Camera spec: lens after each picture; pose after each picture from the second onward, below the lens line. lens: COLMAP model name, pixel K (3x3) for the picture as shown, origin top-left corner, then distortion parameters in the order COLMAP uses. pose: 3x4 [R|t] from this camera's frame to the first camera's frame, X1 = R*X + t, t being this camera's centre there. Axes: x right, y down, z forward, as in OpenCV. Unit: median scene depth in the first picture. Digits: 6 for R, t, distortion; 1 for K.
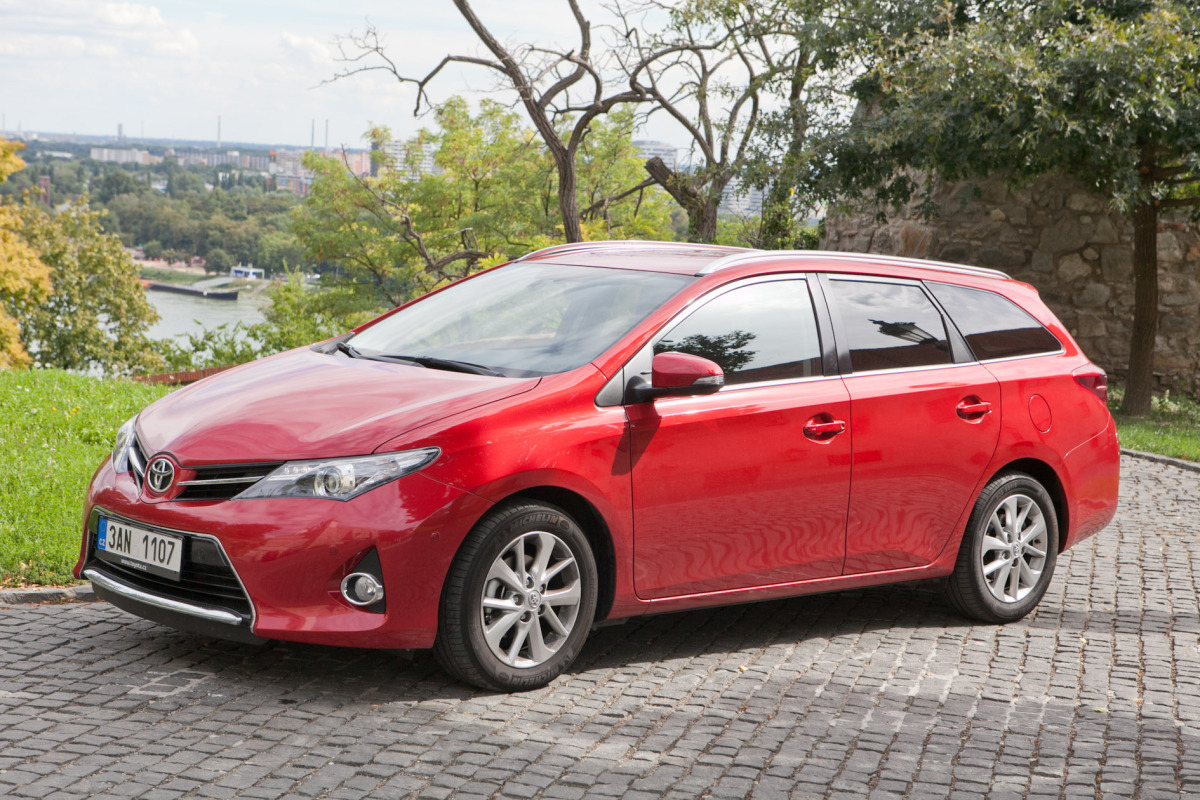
lens RADIAL K [[2089.2, 0, 601.2], [0, 2089.2, 407.0], [0, 0, 1]] dist [0.139029, 0.000000]
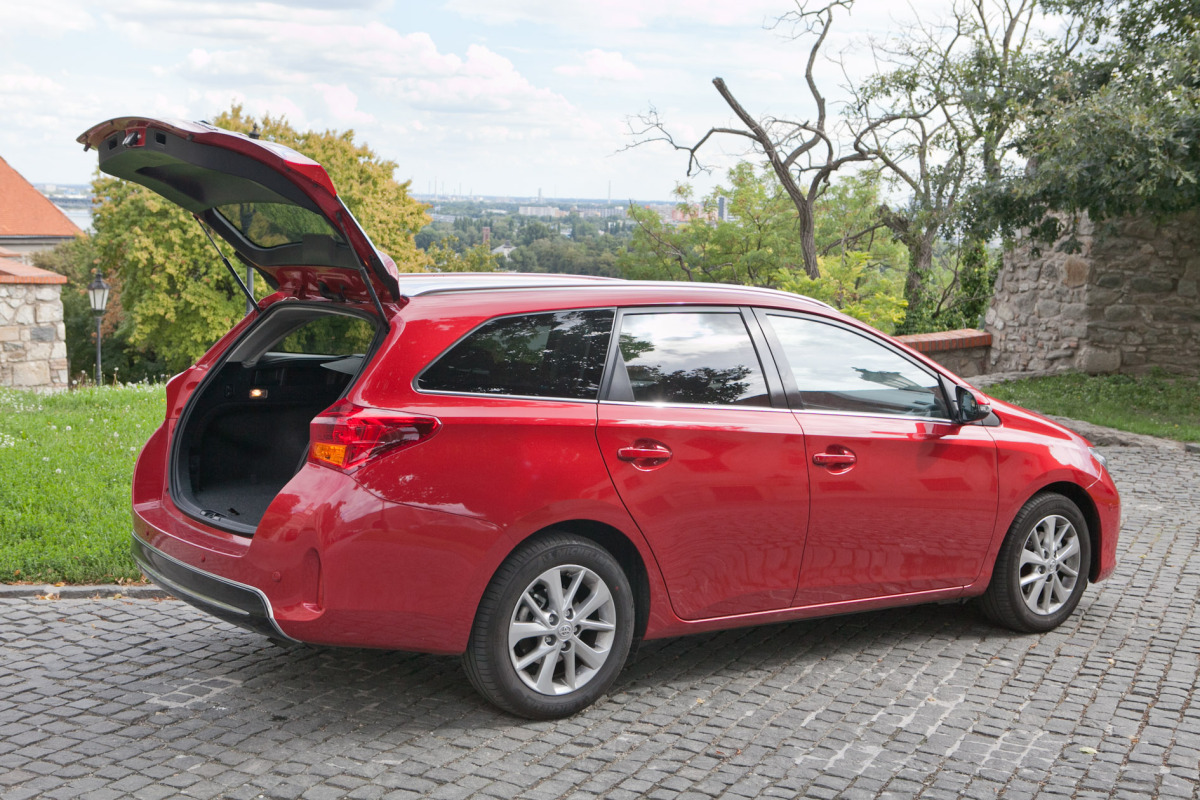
lens RADIAL K [[1553.0, 0, 596.2], [0, 1553.0, 396.9], [0, 0, 1]] dist [0.007304, 0.000000]
pose [[0.981957, 0.006769, -0.188985, 0.061669], [-0.006331, 0.999976, 0.002921, -0.010557], [0.189000, -0.001672, 0.981976, 0.097538]]
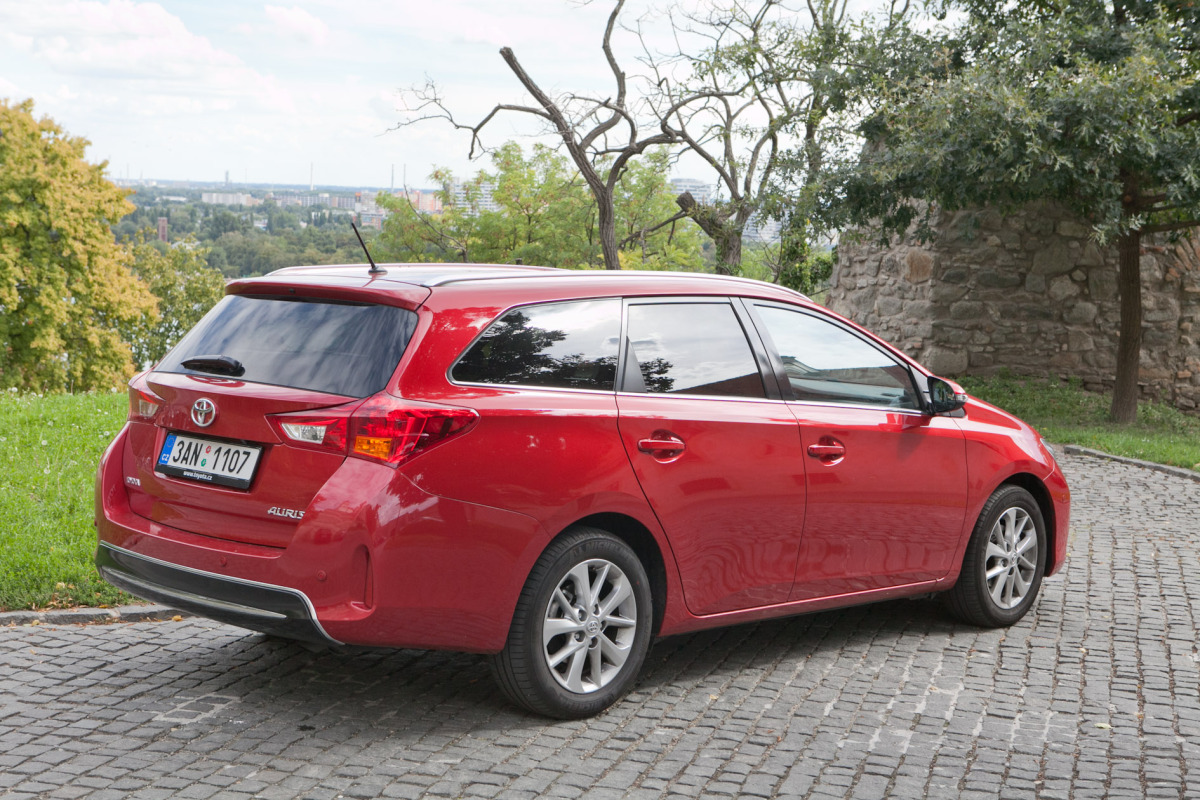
lens RADIAL K [[1830.0, 0, 601.3], [0, 1830.0, 398.0], [0, 0, 1]] dist [0.059774, 0.000000]
pose [[0.999637, -0.010613, -0.024745, 0.007073], [0.010421, 0.999915, -0.007867, -0.004649], [0.024826, 0.007606, 0.999663, 0.041538]]
